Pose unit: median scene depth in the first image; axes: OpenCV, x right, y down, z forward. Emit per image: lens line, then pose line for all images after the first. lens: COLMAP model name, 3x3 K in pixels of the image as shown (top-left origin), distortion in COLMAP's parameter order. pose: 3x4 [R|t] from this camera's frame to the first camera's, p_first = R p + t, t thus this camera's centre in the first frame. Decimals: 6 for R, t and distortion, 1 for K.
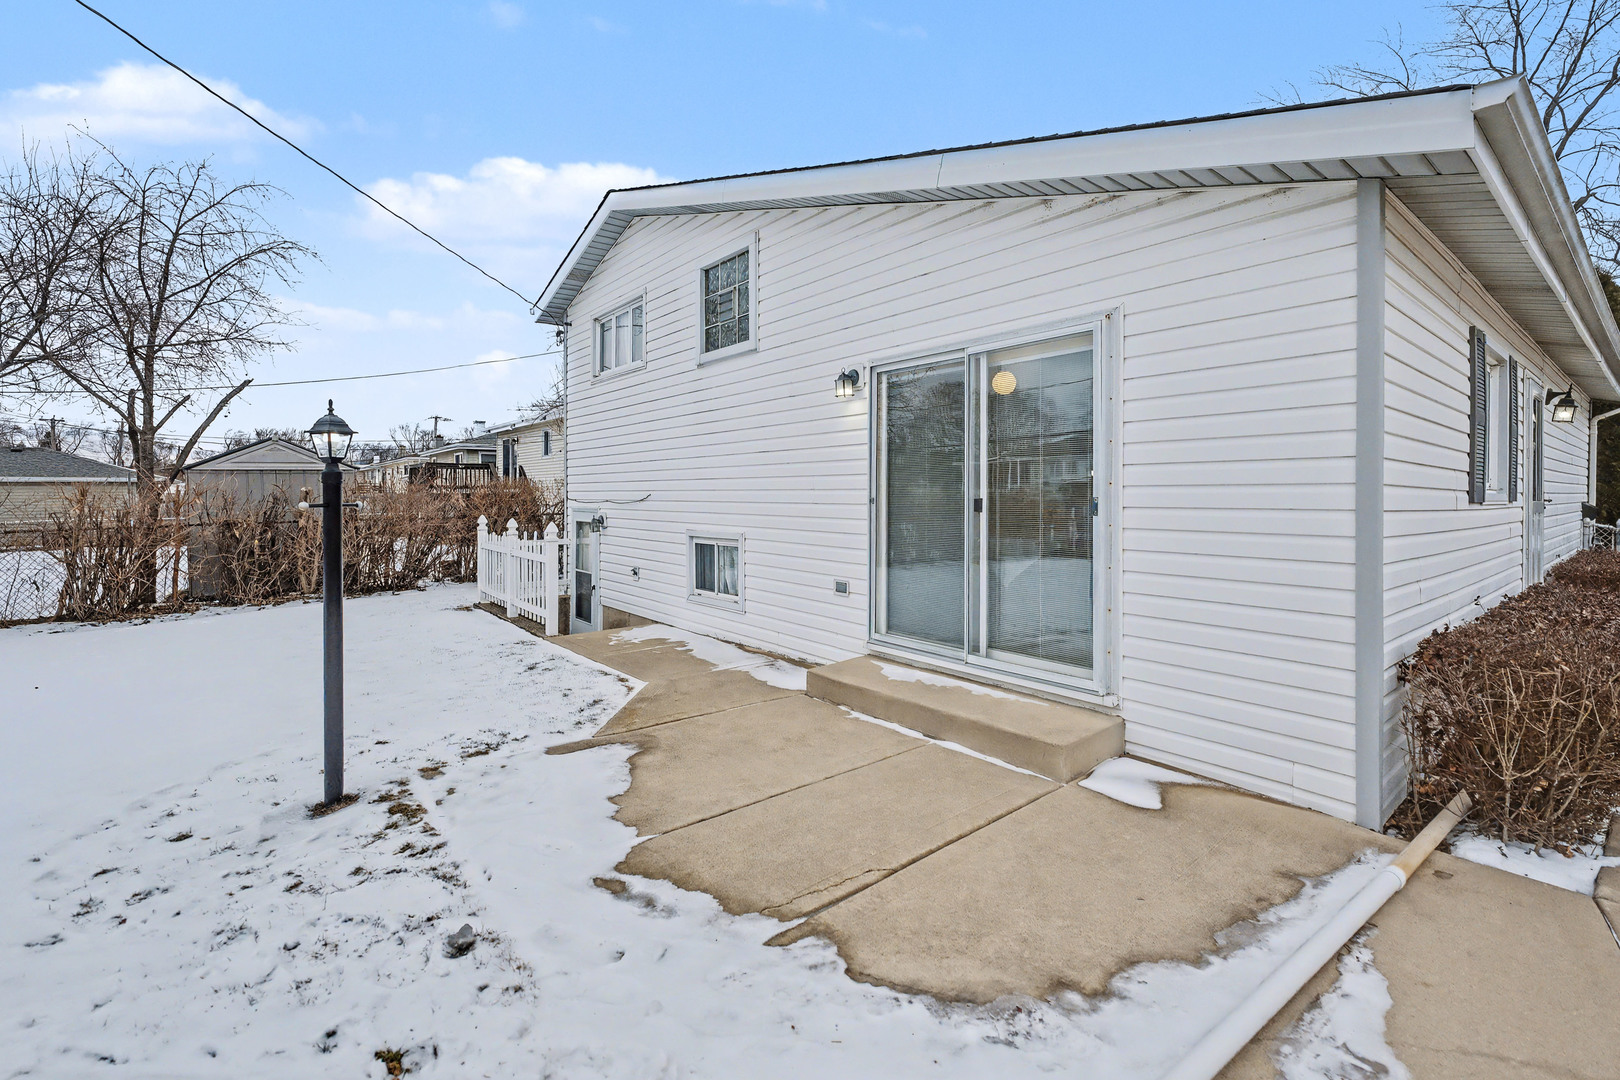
lens RADIAL K [[710.8, 0, 806.1], [0, 710.8, 491.7], [0, 0, 1]] dist [-0.002720, -0.000875]
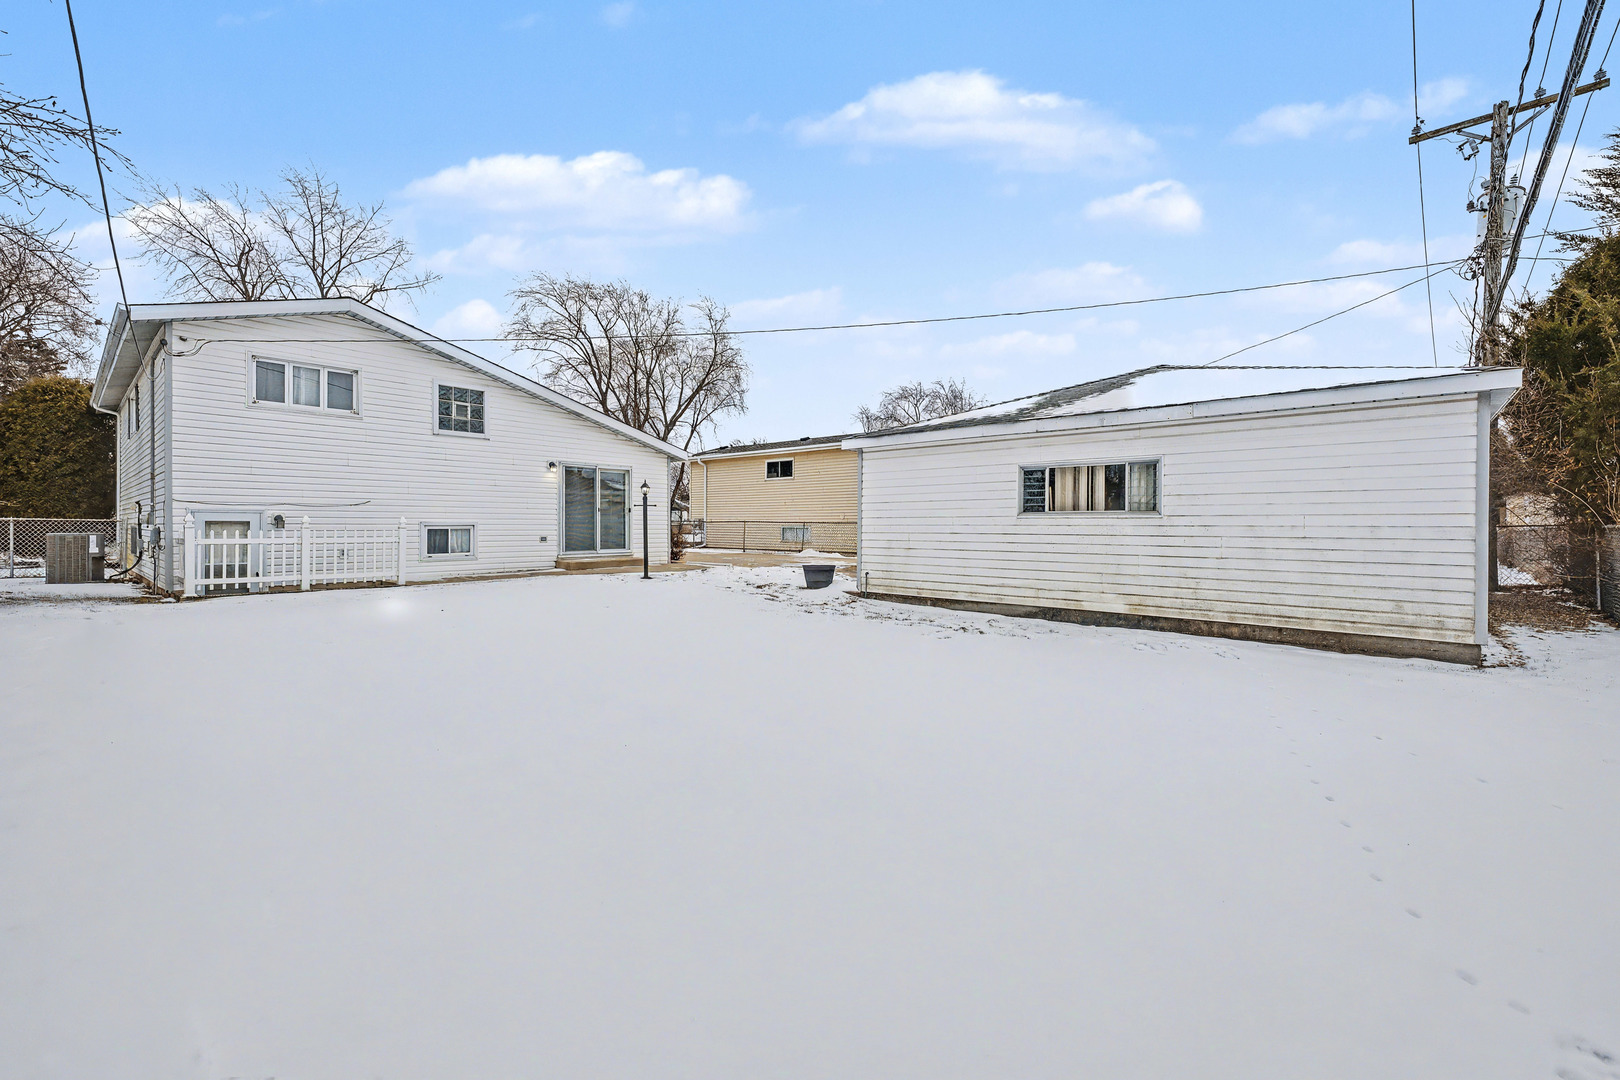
lens RADIAL K [[676.8, 0, 803.1], [0, 676.8, 537.8], [0, 0, 1]] dist [-0.001747, -0.000424]
pose [[-0.140012, -0.020439, 0.989939, -2.151495], [-0.000090, 0.999787, 0.020630, 0.061224], [-0.990150, 0.002800, -0.139984, 0.294379]]
